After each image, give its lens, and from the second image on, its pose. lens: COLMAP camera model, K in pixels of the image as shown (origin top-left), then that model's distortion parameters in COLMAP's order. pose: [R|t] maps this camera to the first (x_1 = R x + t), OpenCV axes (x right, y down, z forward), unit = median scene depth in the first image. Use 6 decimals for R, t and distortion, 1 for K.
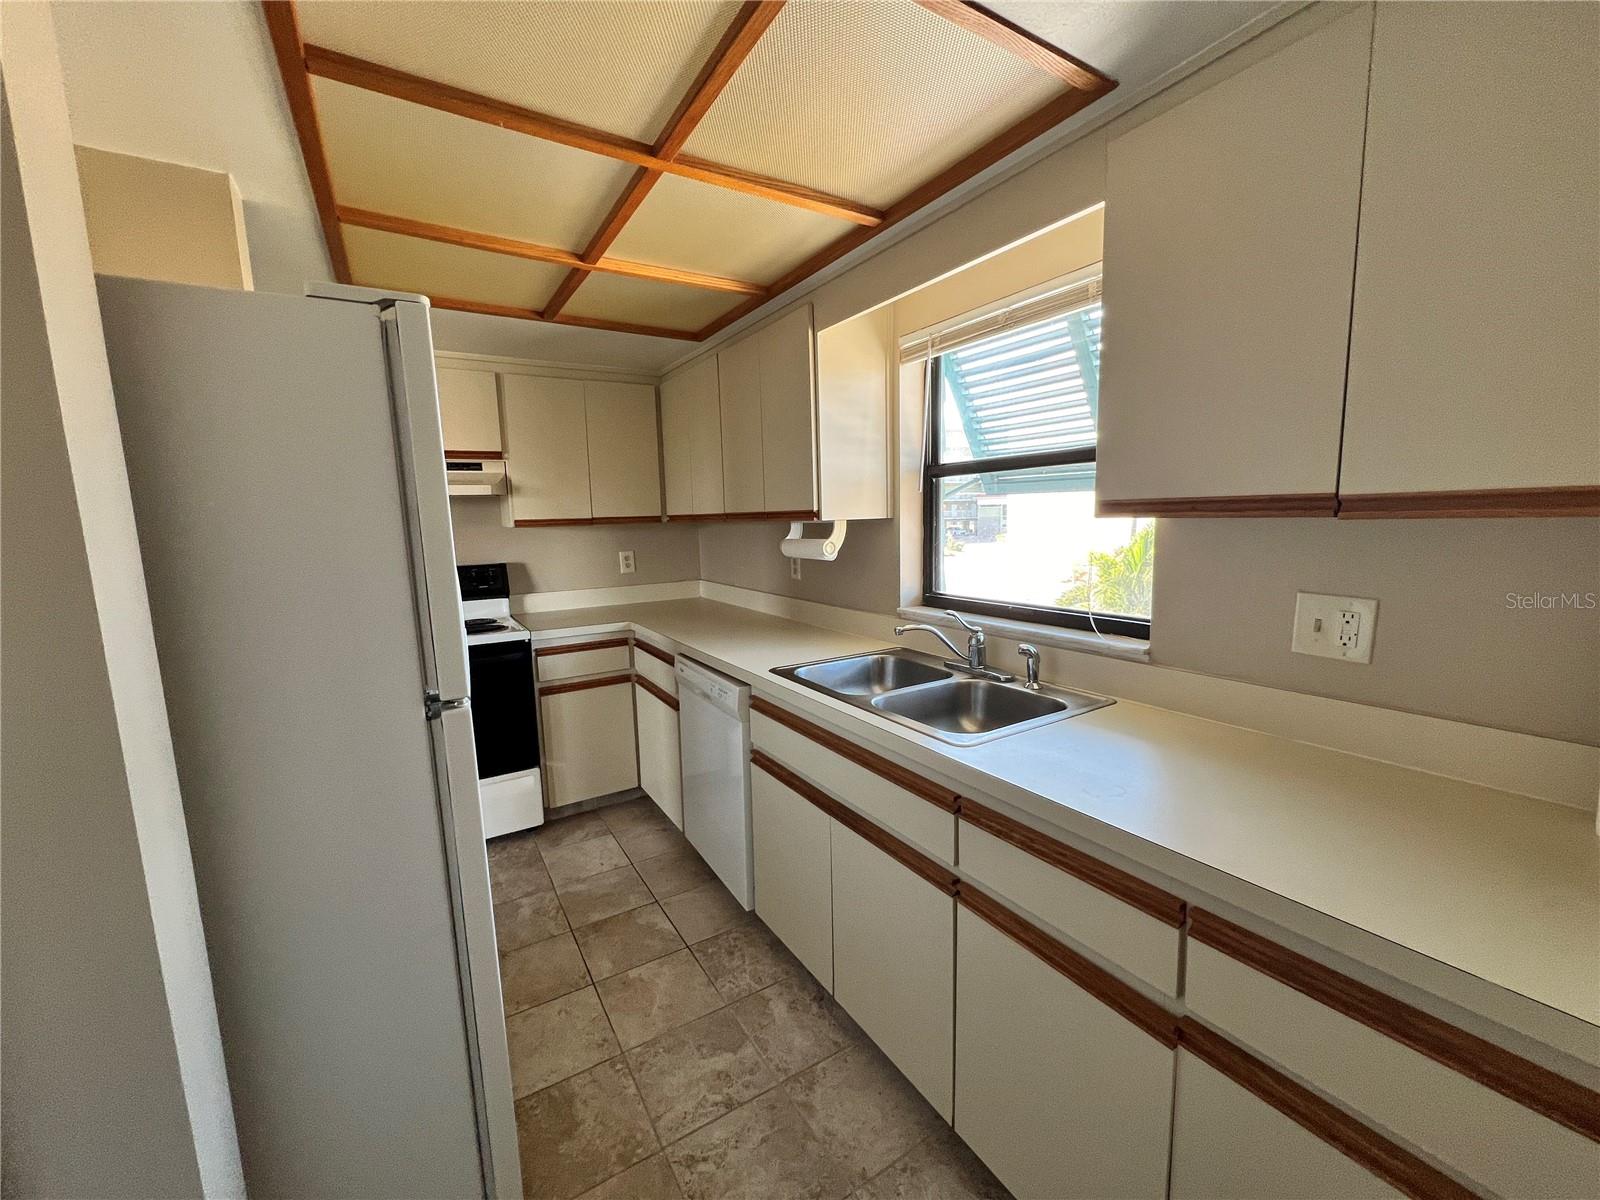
lens RADIAL K [[637.7, 0, 801.7], [0, 637.7, 602.1], [0, 0, 1]] dist [-0.000560, 0.000033]
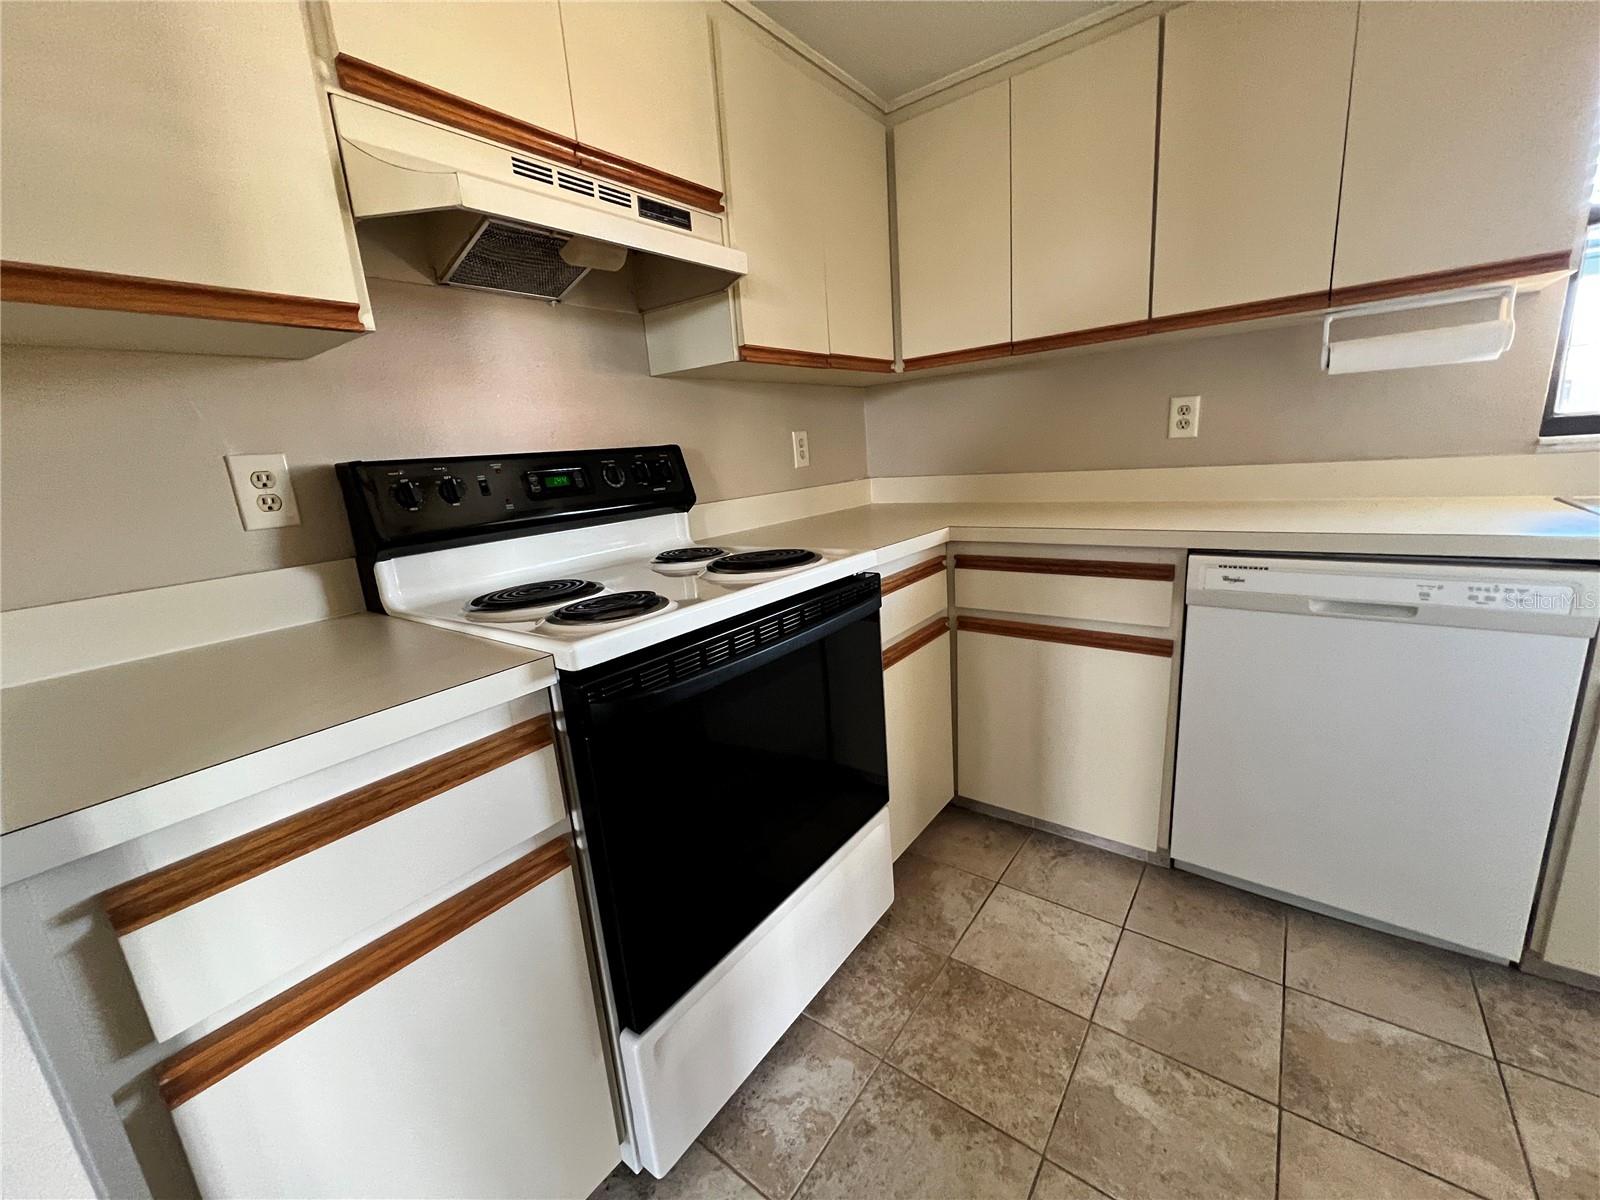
lens RADIAL K [[637.7, 0, 794.3], [0, 637.7, 603.0], [0, 0, 1]] dist [-0.000560, 0.000033]
pose [[0.933765, -0.124511, 0.335529, -0.631539], [0.096943, 0.990477, 0.097767, 0.029295], [-0.344507, -0.058764, 0.936943, 0.520713]]
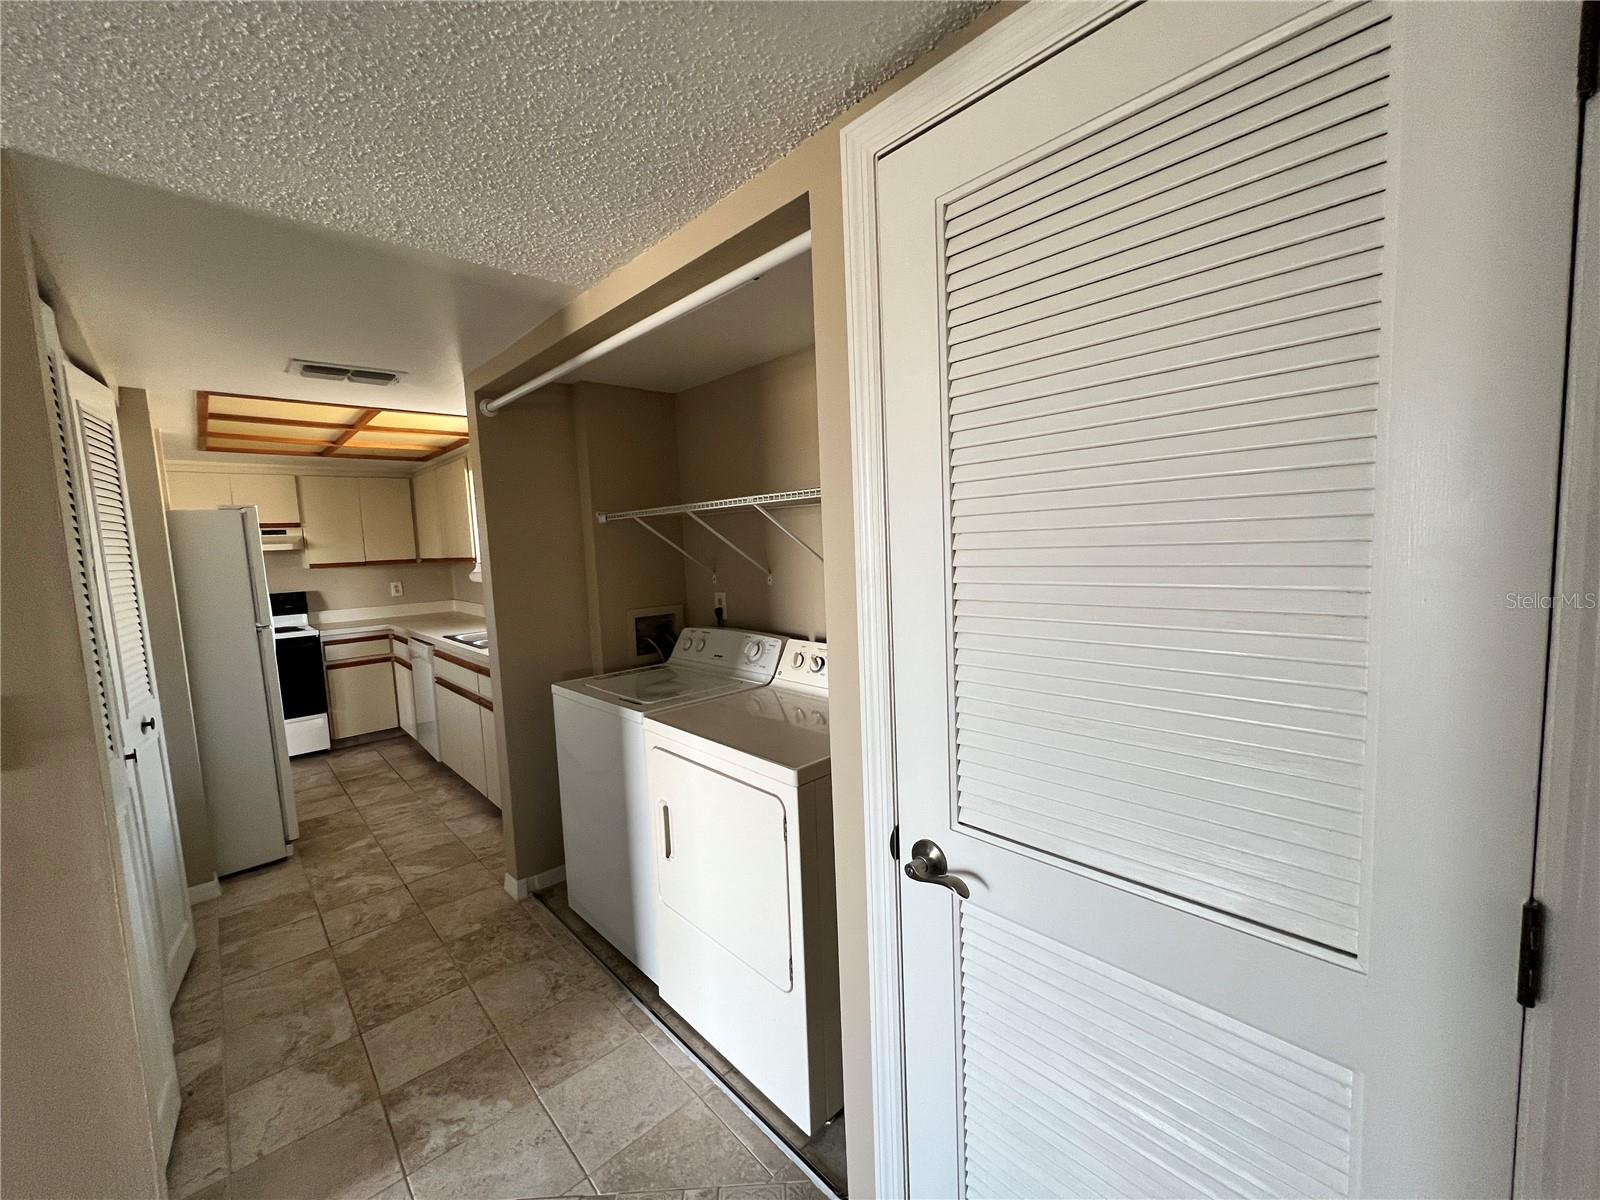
lens RADIAL K [[637.7, 0, 802.6], [0, 637.7, 602.9], [0, 0, 1]] dist [-0.000560, 0.000033]
pose [[0.979976, -0.032092, 0.196512, 0.474402], [0.040611, 0.998395, -0.039475, 0.087813], [-0.194930, 0.046665, 0.979706, -0.859897]]
